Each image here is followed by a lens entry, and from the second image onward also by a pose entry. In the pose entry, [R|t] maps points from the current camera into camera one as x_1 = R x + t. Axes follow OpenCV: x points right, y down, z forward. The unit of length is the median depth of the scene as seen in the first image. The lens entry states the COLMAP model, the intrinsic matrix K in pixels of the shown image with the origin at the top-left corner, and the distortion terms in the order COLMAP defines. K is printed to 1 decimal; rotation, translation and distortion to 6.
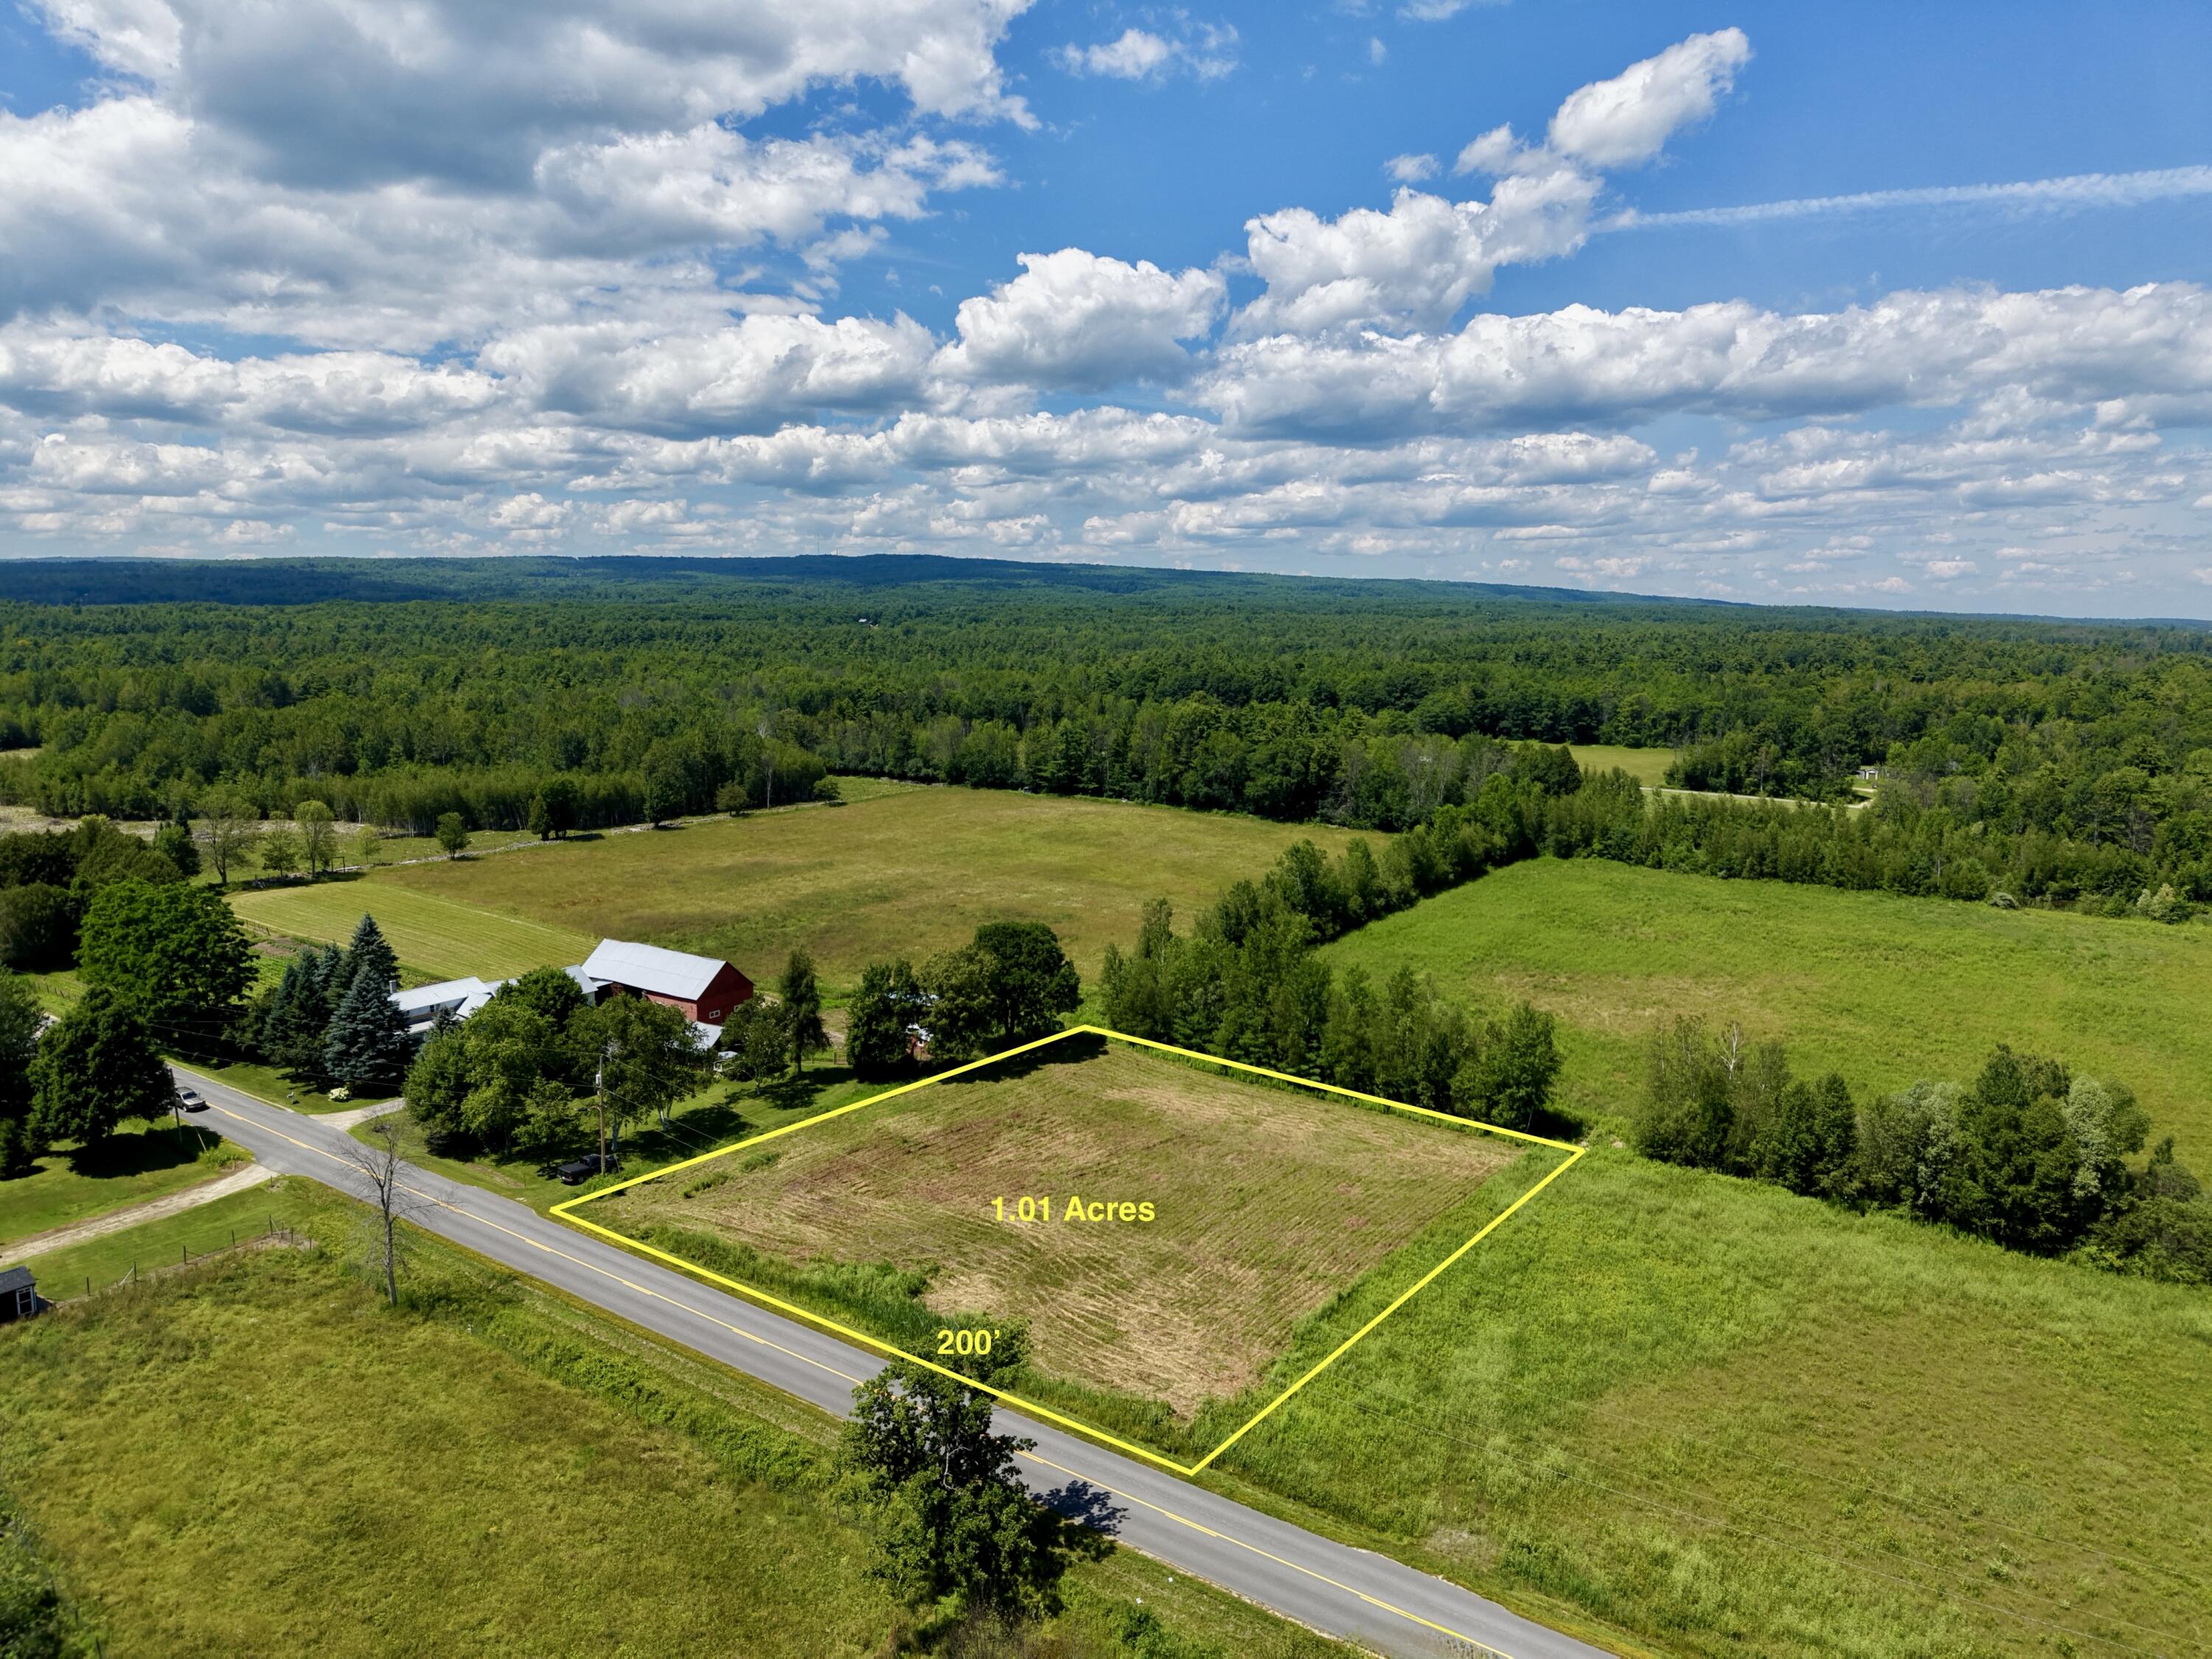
lens RADIAL K [[1470.4, 0, 1103.9], [0, 1470.4, 812.1], [0, 0, 1]] dist [0.036261, -0.040017]
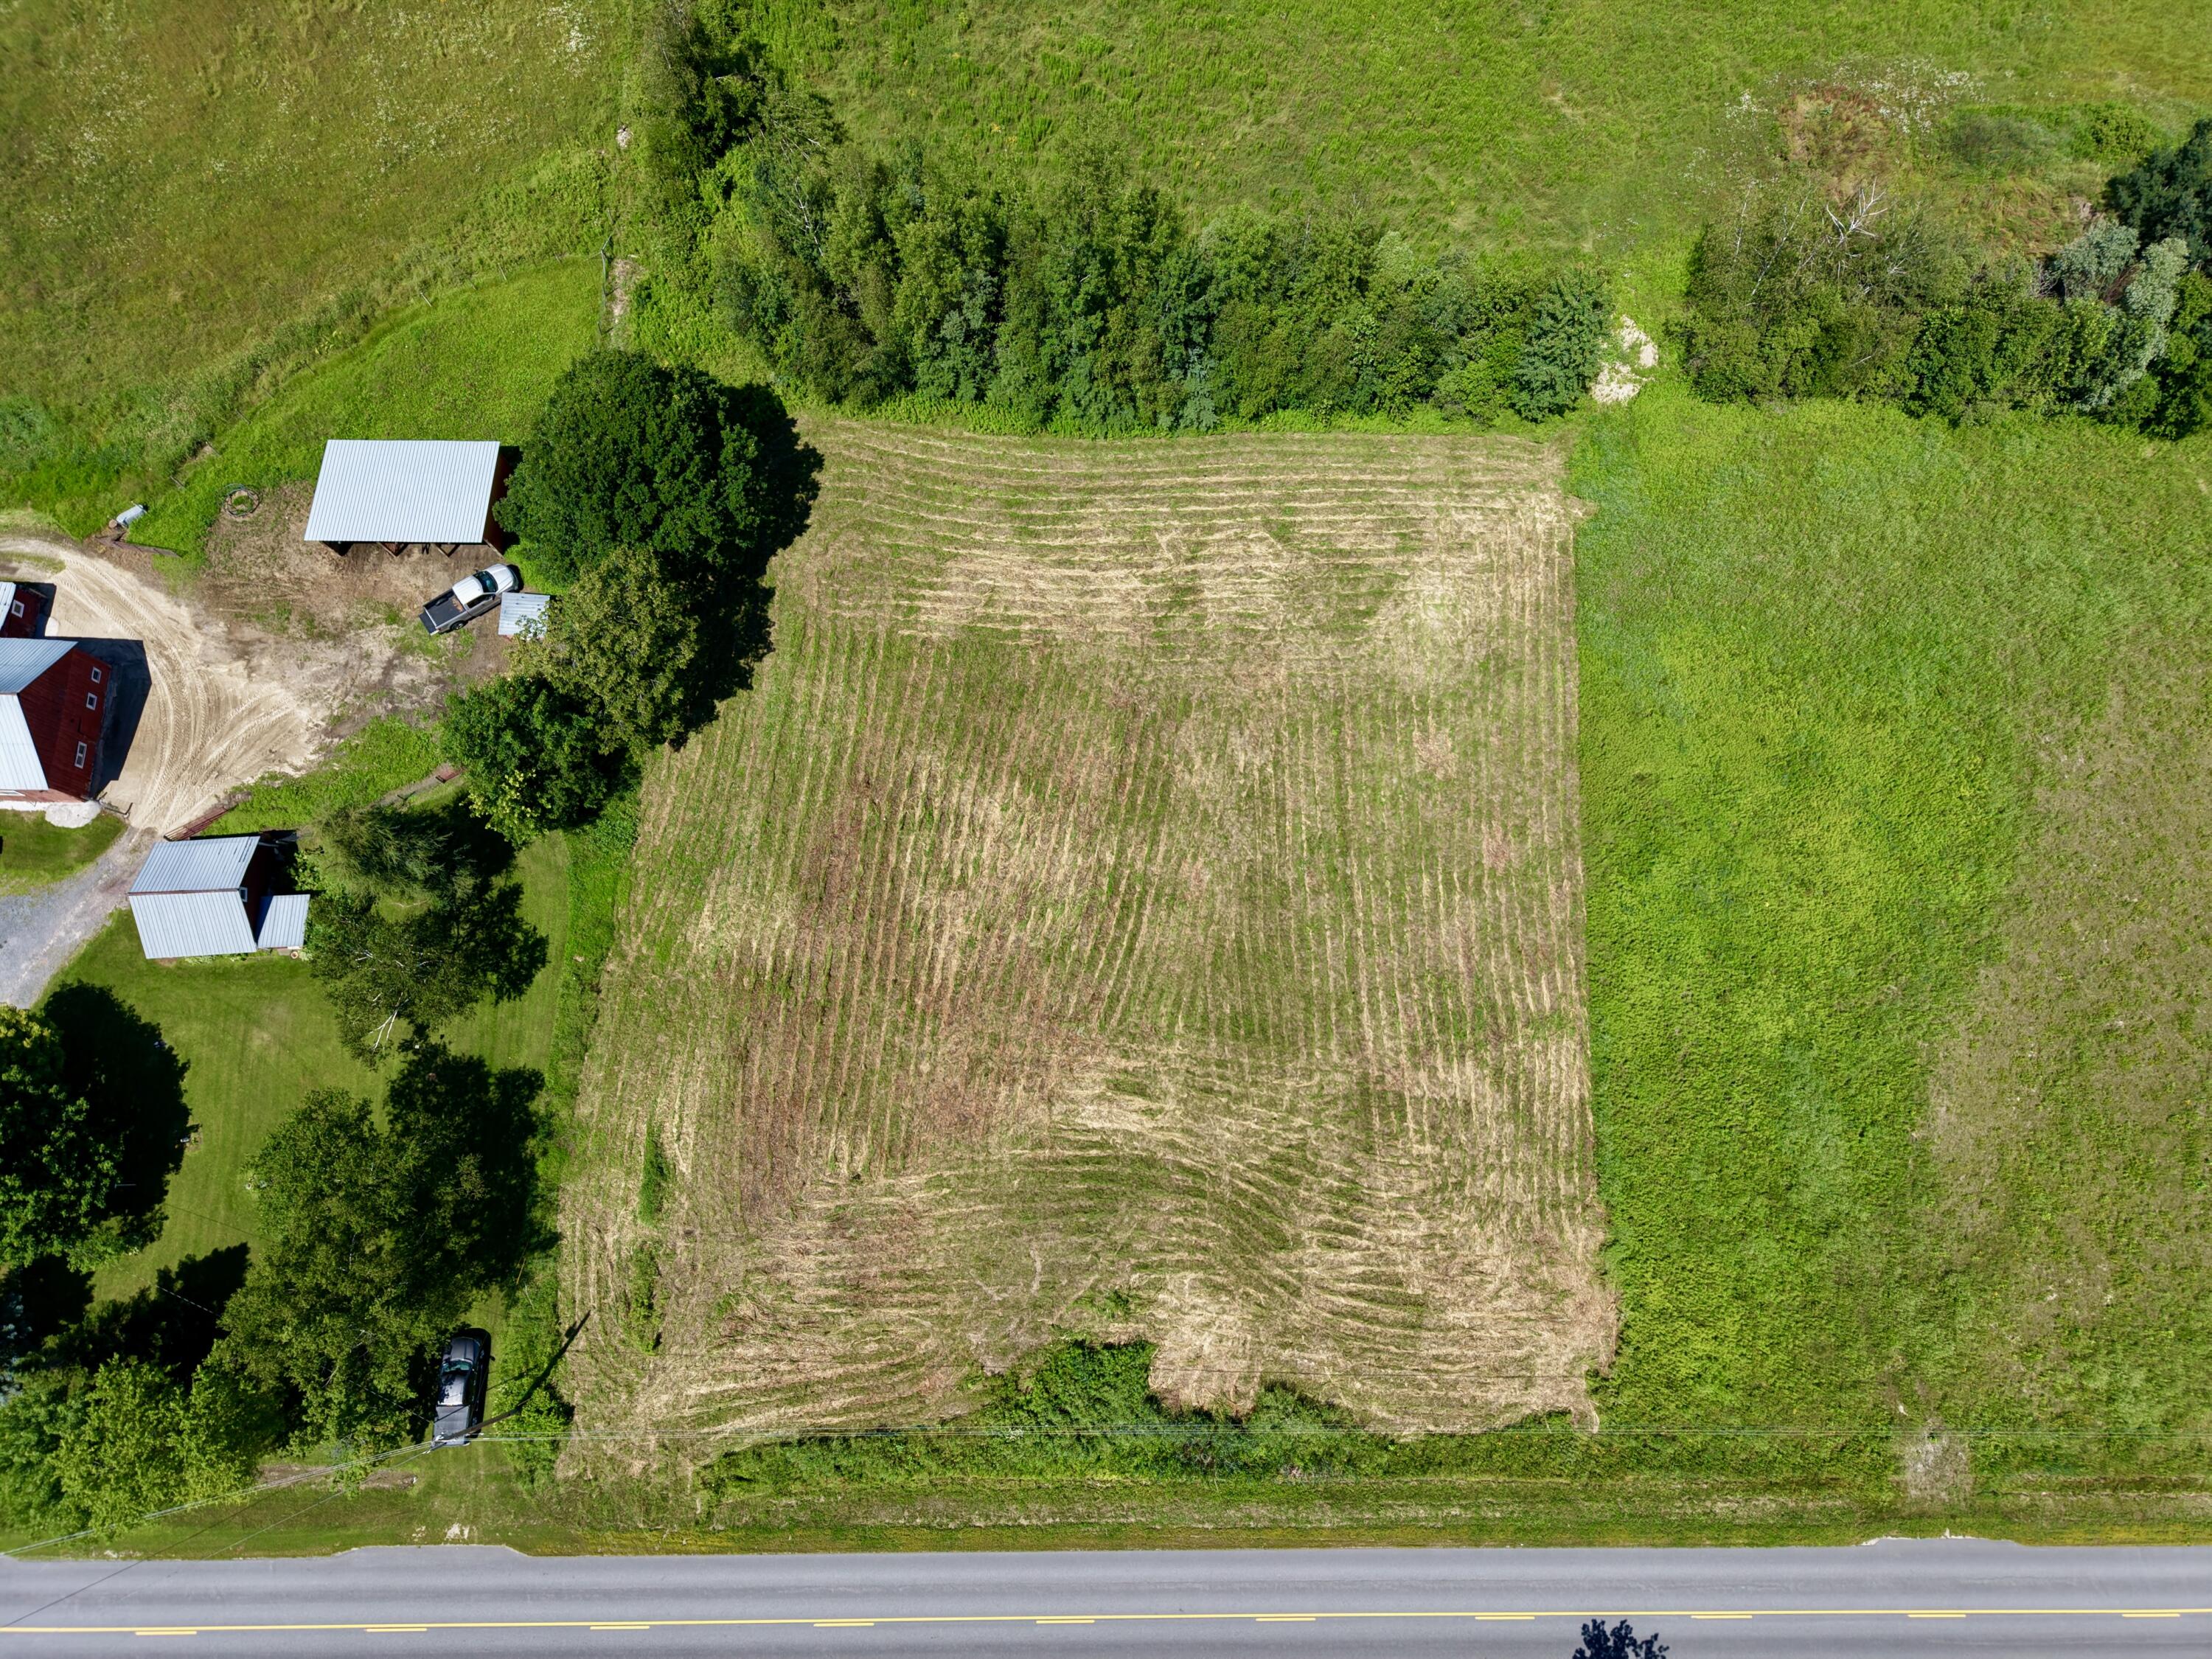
lens RADIAL K [[1470.4, 0, 1101.1], [0, 1470.4, 825.9], [0, 0, 1]] dist [0.036261, -0.040017]
pose [[0.825826, -0.547851, 0.133682, -0.038476], [0.068578, 0.332862, 0.940479, -0.196844], [-0.559740, -0.767504, 0.312456, 0.410775]]
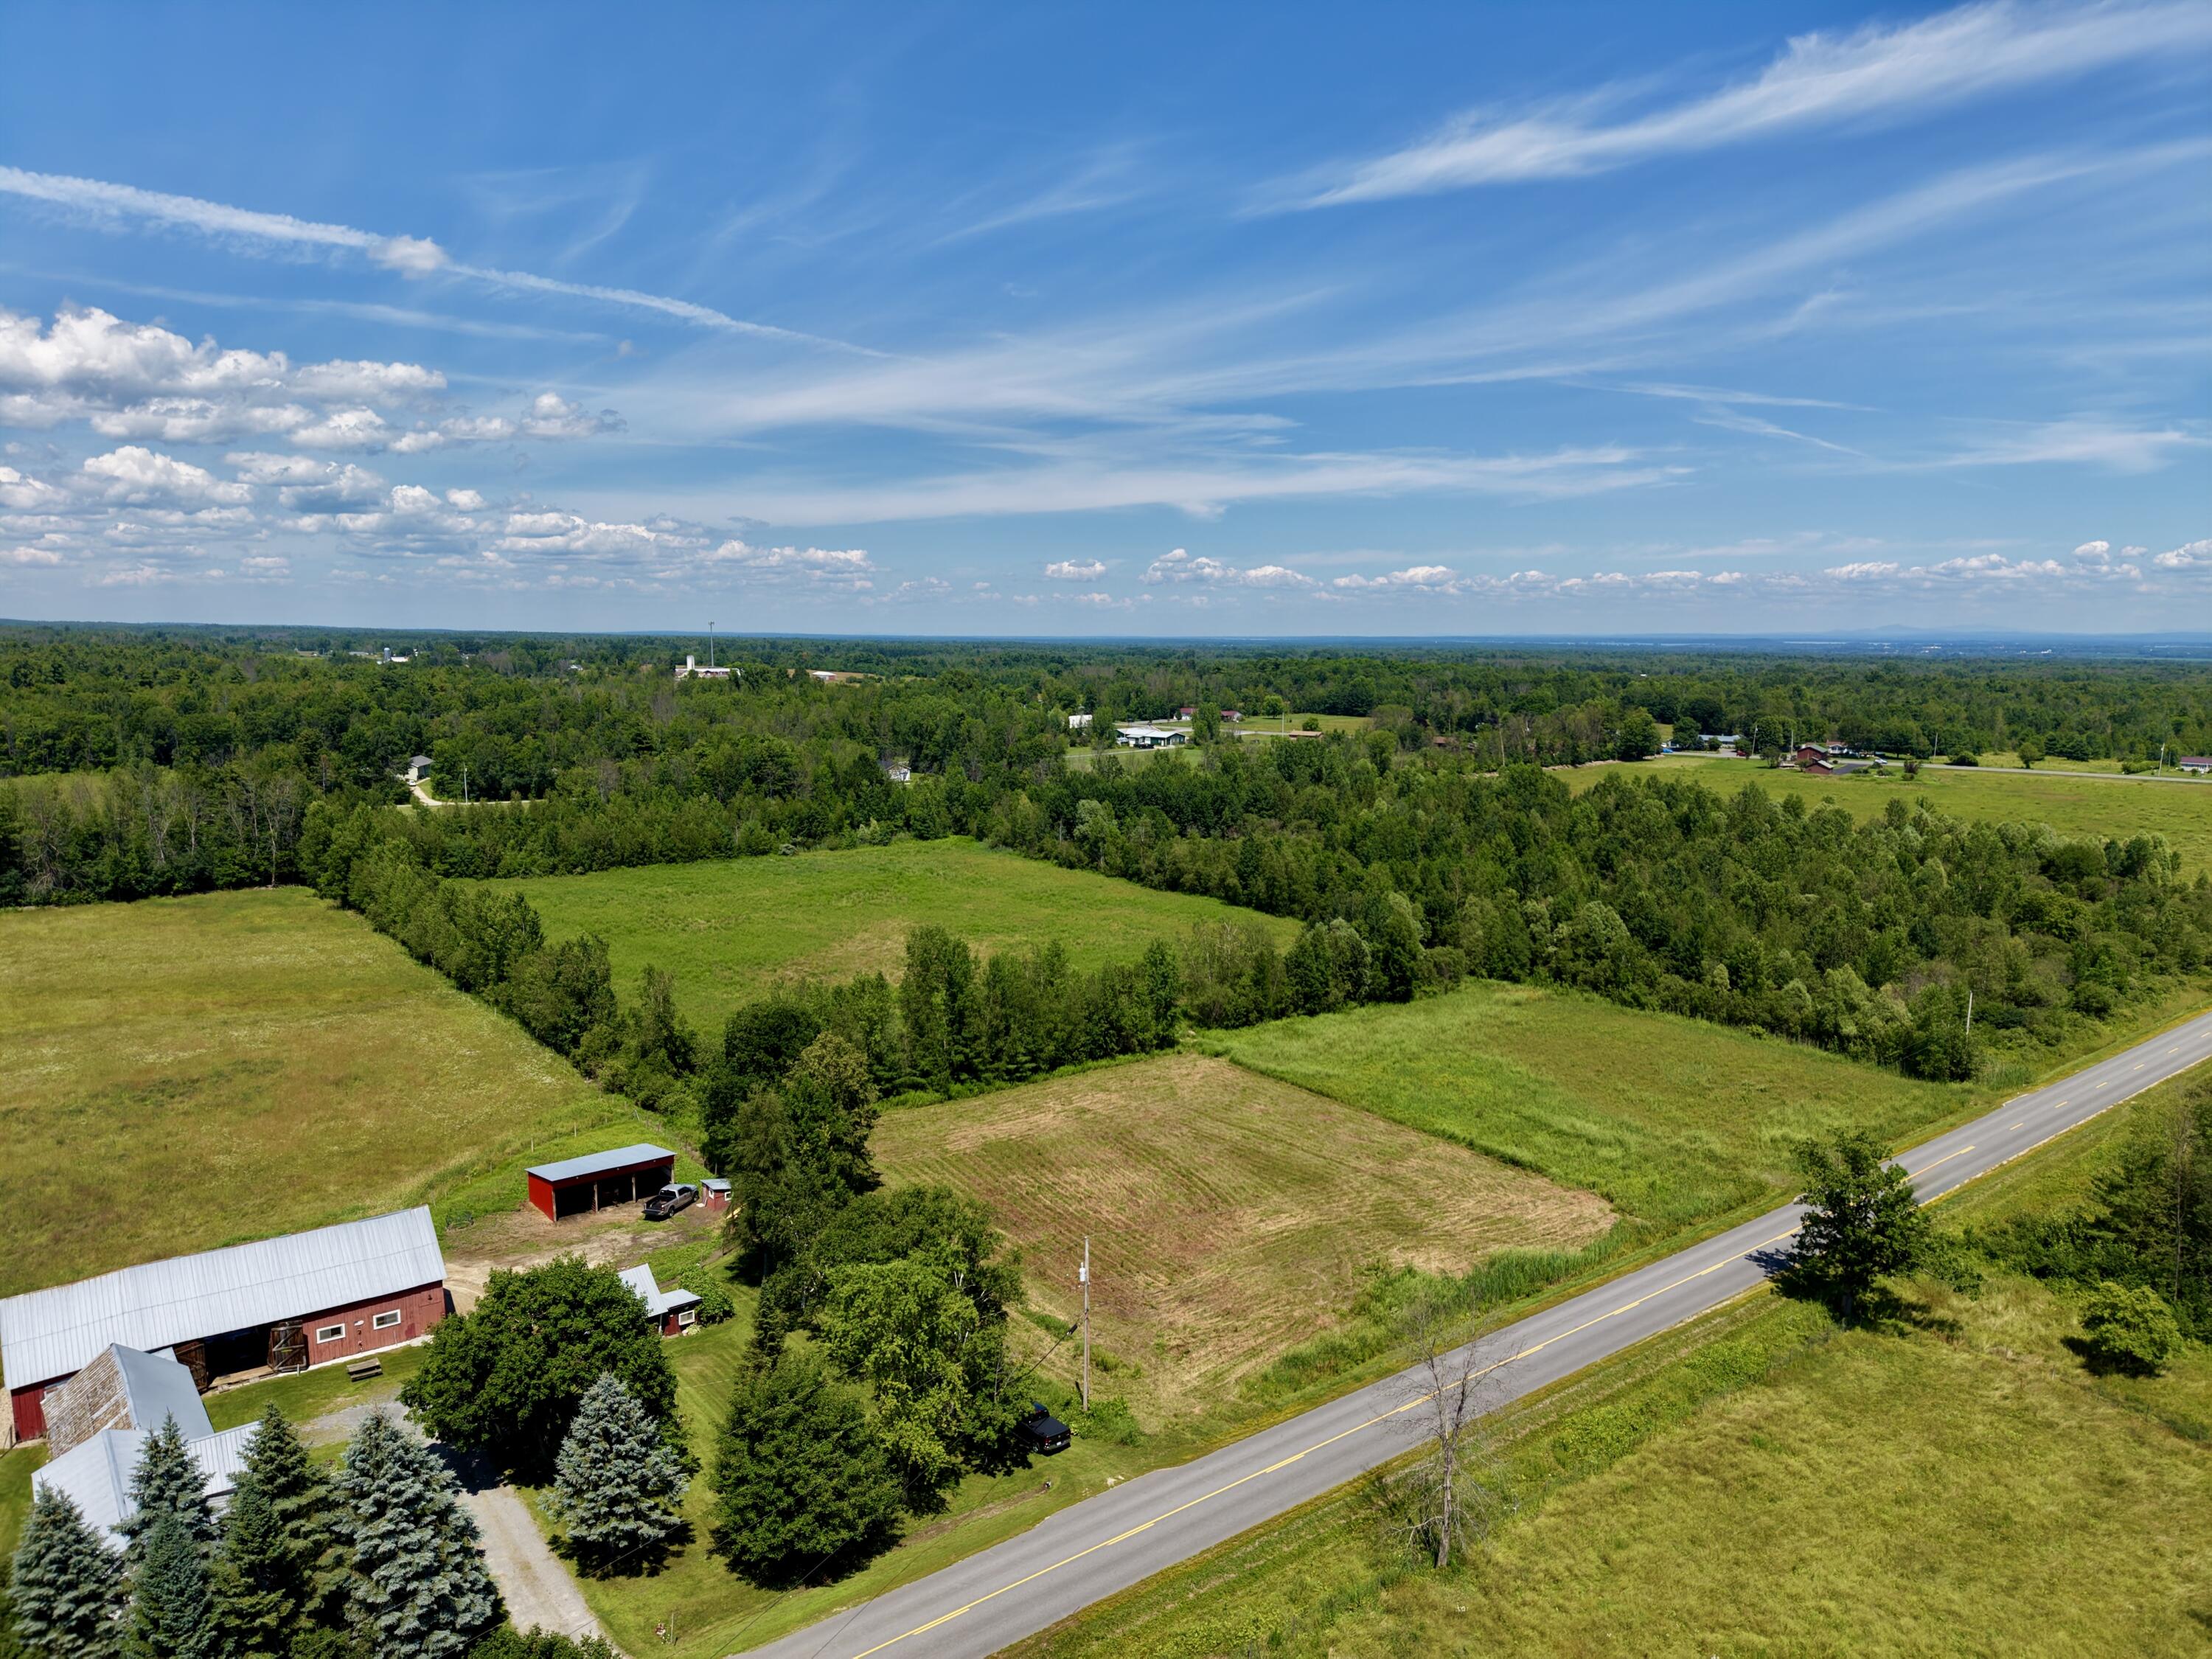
lens RADIAL K [[1470.4, 0, 1099.0], [0, 1470.4, 844.3], [0, 0, 1]] dist [0.036261, -0.040017]
pose [[0.293024, -0.140151, 0.945777, -0.464859], [0.120051, 0.986763, 0.109030, -0.046531], [-0.948538, 0.081593, 0.305970, 0.363031]]
